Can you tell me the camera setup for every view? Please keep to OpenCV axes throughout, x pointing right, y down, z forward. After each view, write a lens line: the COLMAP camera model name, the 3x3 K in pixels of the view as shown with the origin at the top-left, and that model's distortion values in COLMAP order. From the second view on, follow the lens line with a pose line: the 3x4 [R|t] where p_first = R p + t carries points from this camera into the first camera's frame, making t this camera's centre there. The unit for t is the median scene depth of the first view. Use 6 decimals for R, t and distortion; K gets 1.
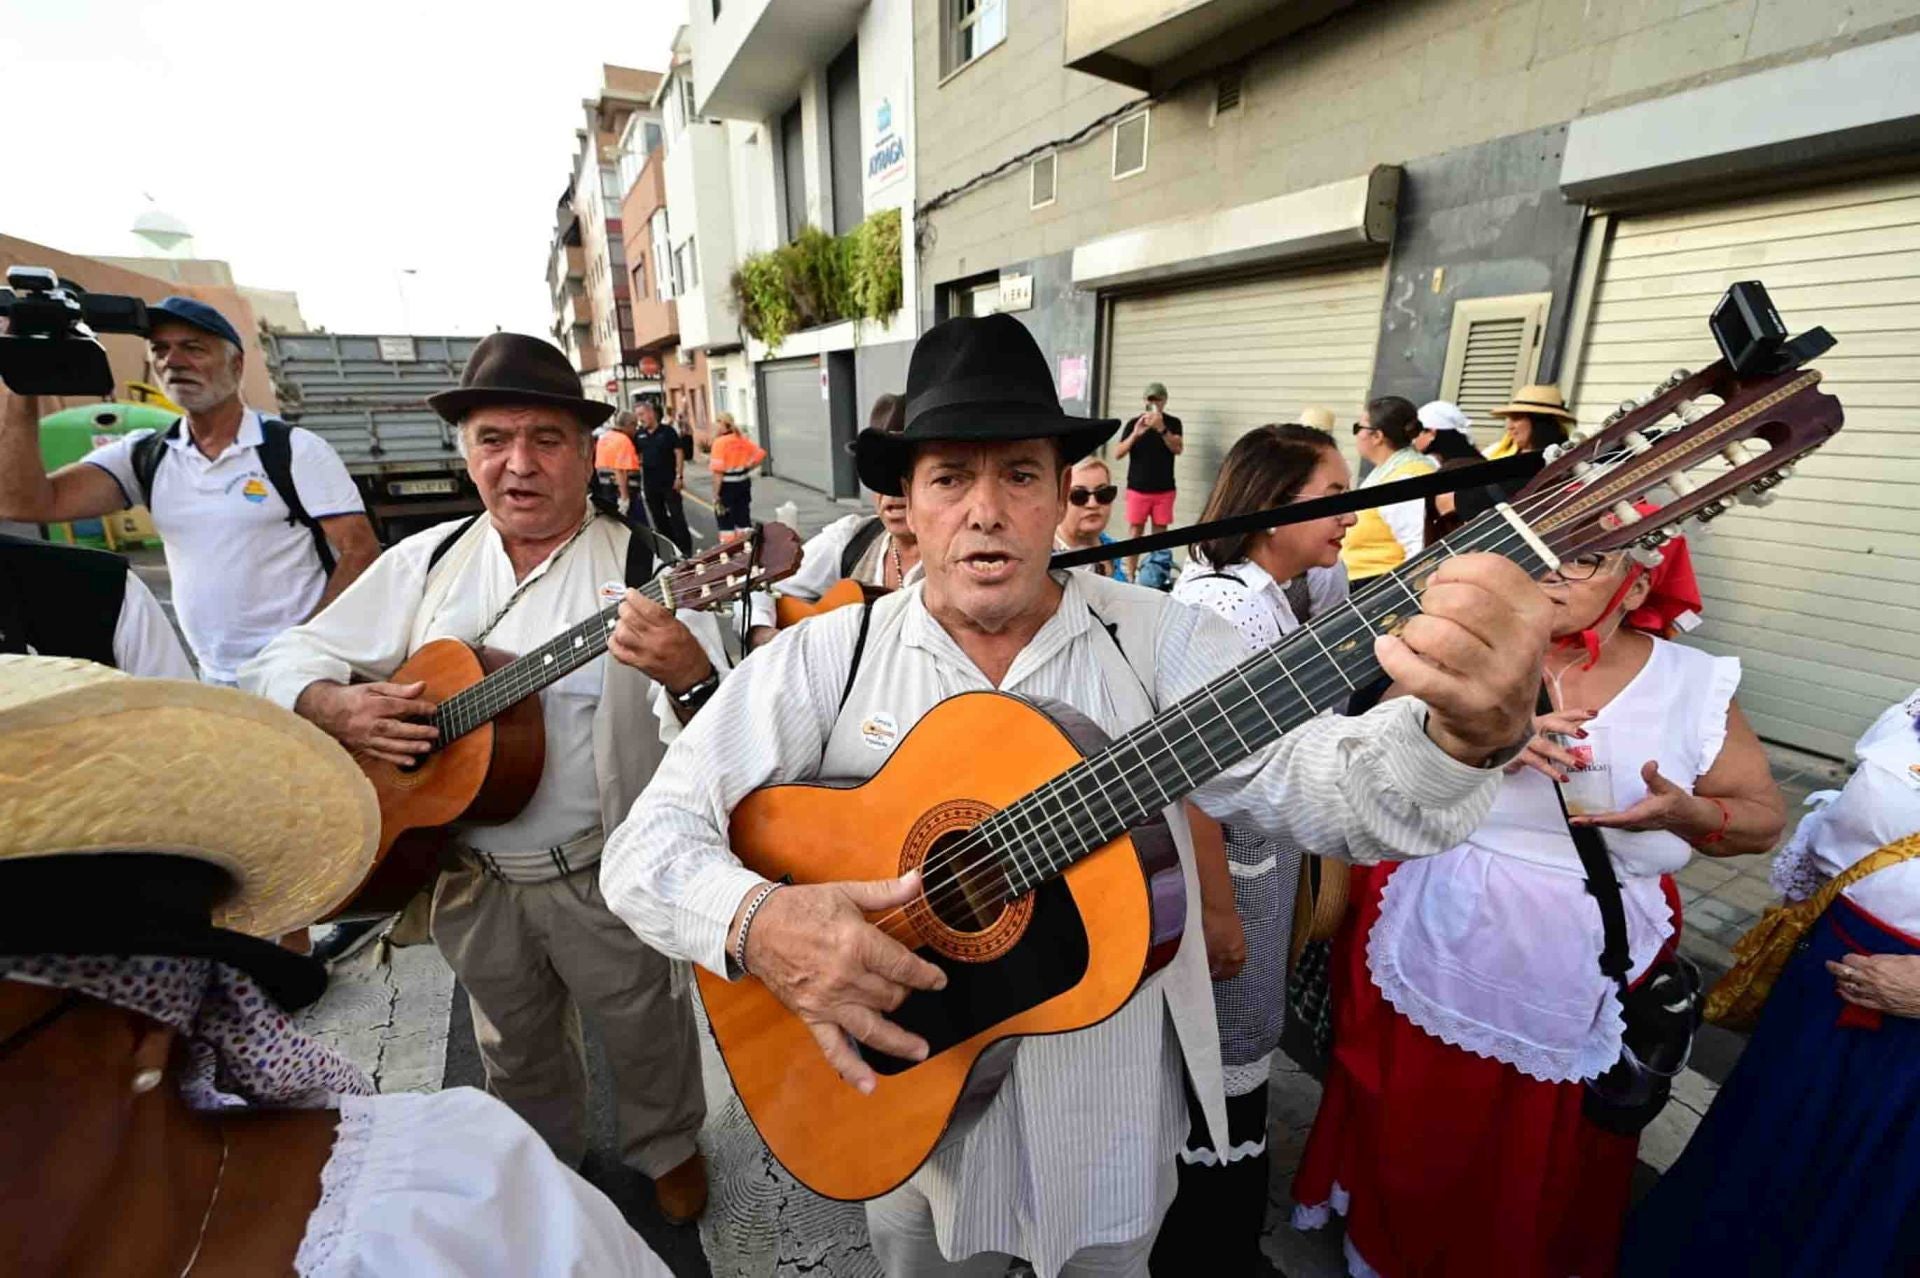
lens RADIAL K [[845.0, 0, 960.0], [0, 845.0, 639.0], [0, 0, 1]] dist [-0.000157, 0.000056]
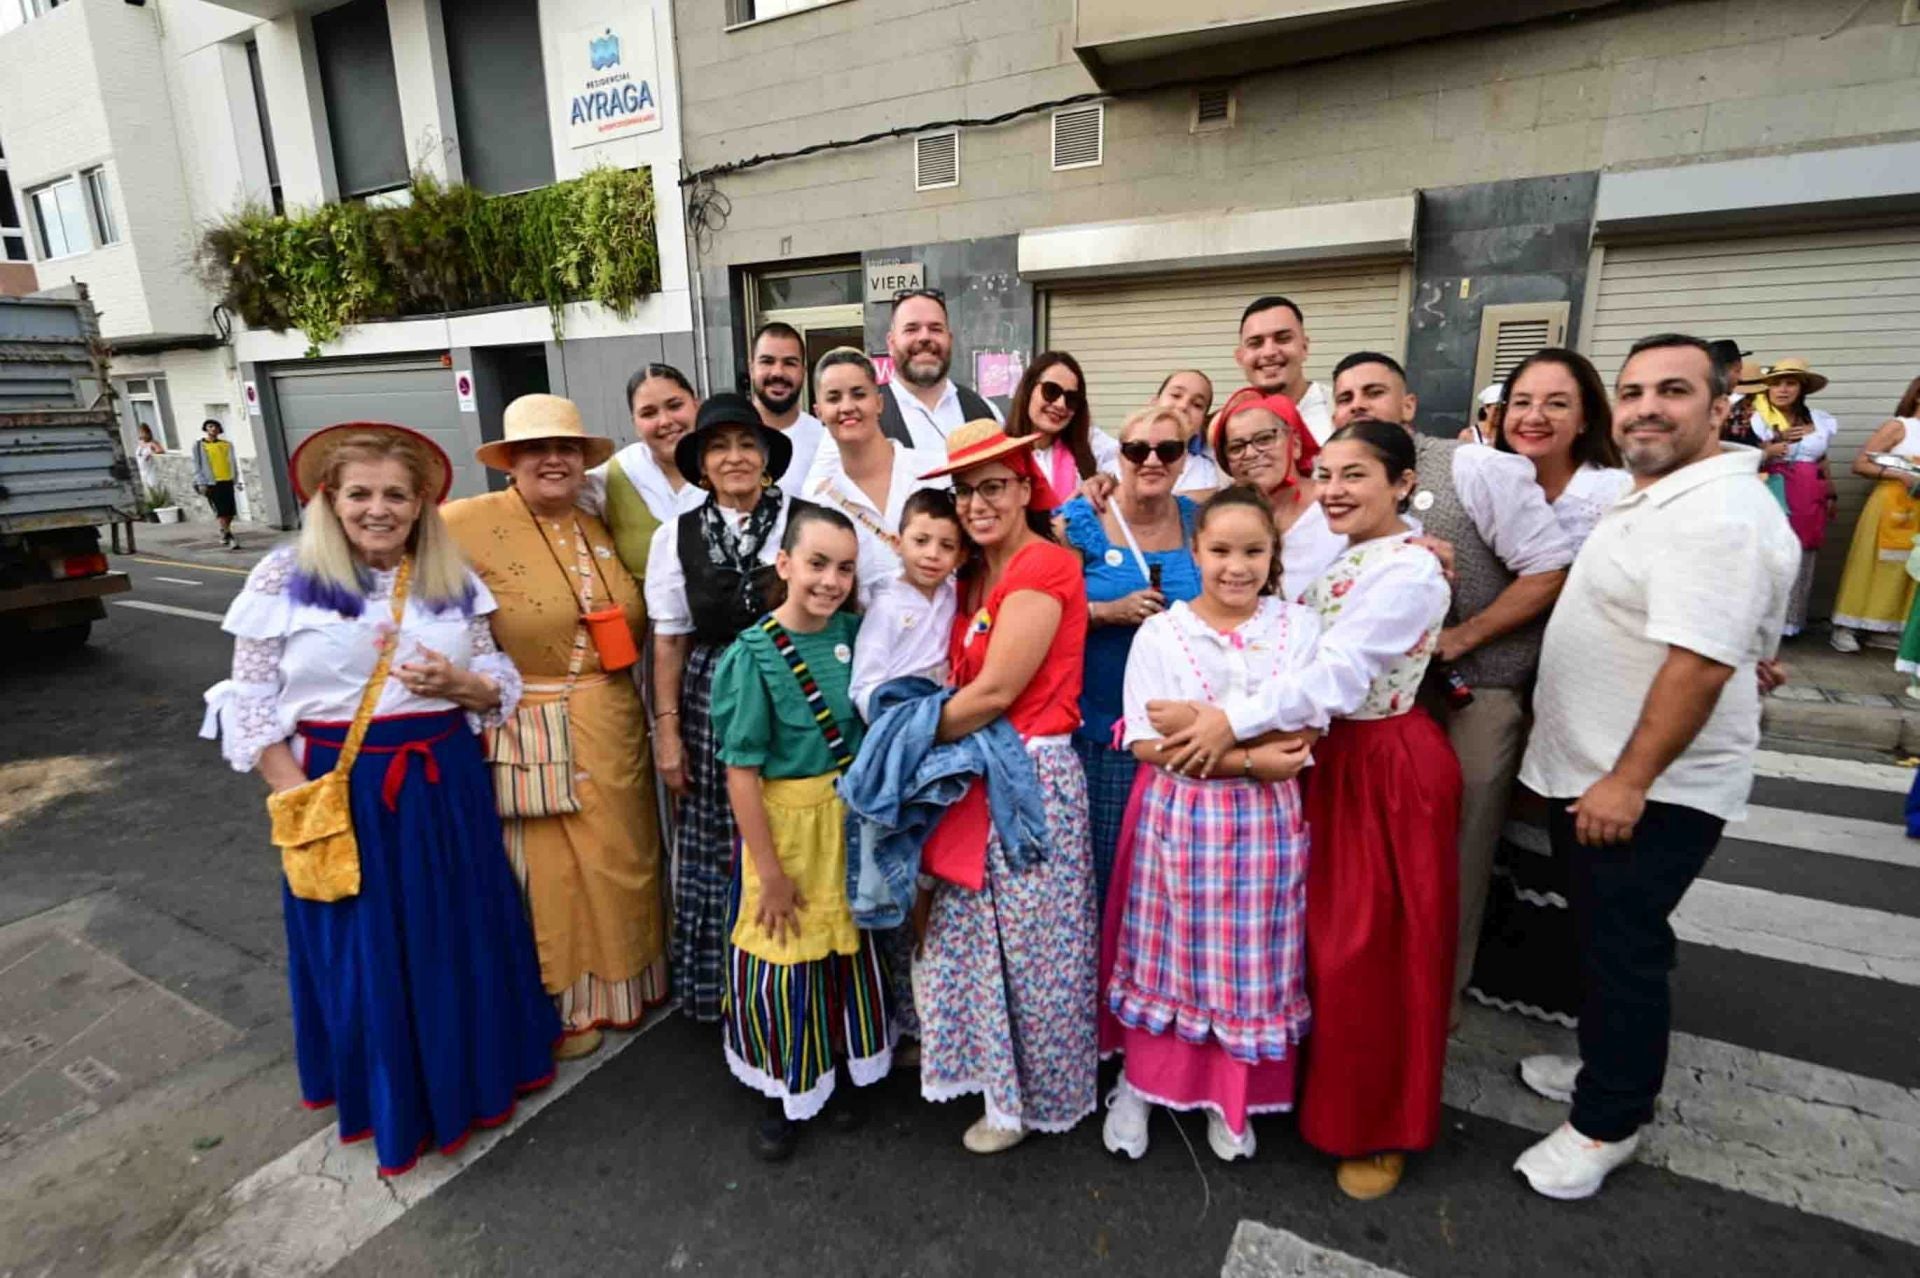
lens RADIAL K [[845.0, 0, 960.0], [0, 845.0, 639.0], [0, 0, 1]] dist [-0.000157, 0.000056]
pose [[0.798208, -0.137740, 0.586423, -0.577746], [0.166177, 0.986081, 0.005421, -0.036475], [-0.579007, 0.093123, 0.809987, 0.342121]]
